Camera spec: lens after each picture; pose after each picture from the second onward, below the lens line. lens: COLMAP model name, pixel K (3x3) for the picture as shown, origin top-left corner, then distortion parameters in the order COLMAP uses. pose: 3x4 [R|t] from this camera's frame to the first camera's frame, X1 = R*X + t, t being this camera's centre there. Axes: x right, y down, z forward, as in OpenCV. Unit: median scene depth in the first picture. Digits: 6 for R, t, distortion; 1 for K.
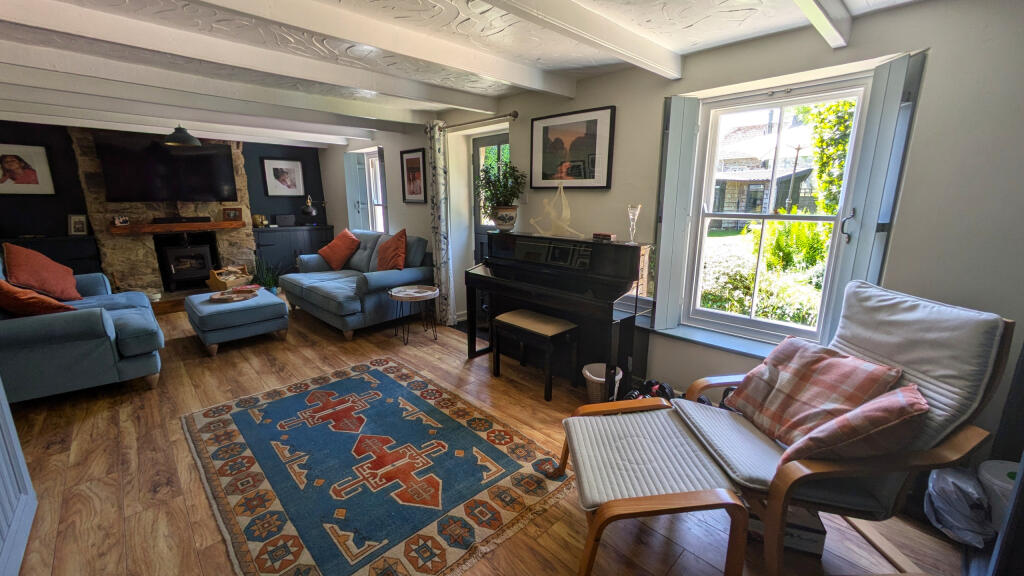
lens RADIAL K [[411.3, 0, 512.8], [0, 411.3, 291.3], [0, 0, 1]] dist [0.001673, 0.000225]
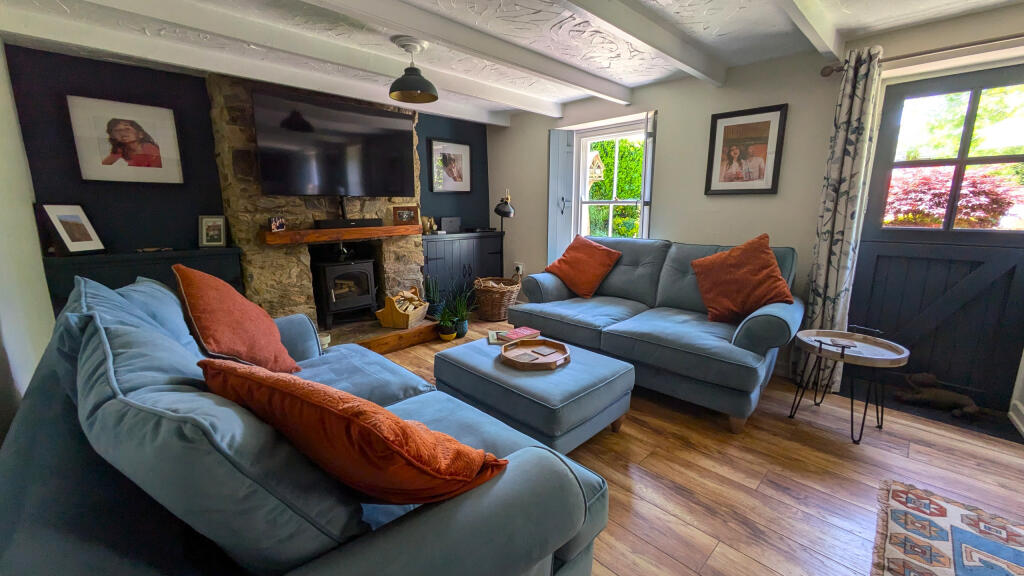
lens RADIAL K [[411.3, 0, 509.8], [0, 411.3, 287.4], [0, 0, 1]] dist [0.001673, 0.000225]
pose [[0.999978, -0.004206, -0.005198, -0.528048], [0.004061, 0.999610, -0.027635, -0.047735], [0.005312, 0.027613, 0.999605, 0.322949]]
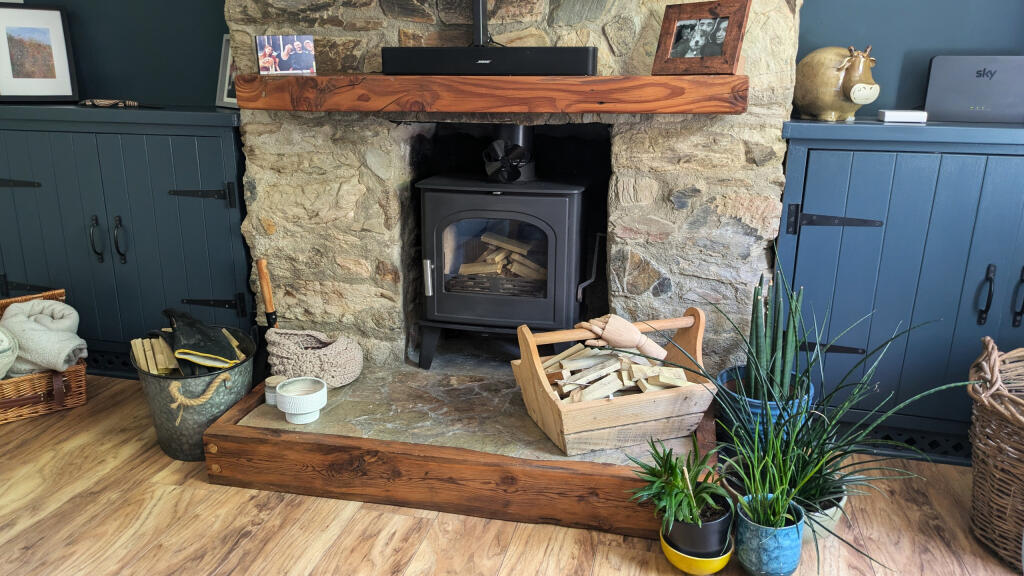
lens RADIAL K [[777.4, 0, 514.5], [0, 777.4, 288.9], [0, 0, 1]] dist [0.013724, 0.004973]
pose [[0.529532, 0.236811, -0.814565, -0.441363], [-0.192790, 0.968712, 0.156295, -0.124639], [0.826092, 0.074277, 0.558619, 0.791102]]
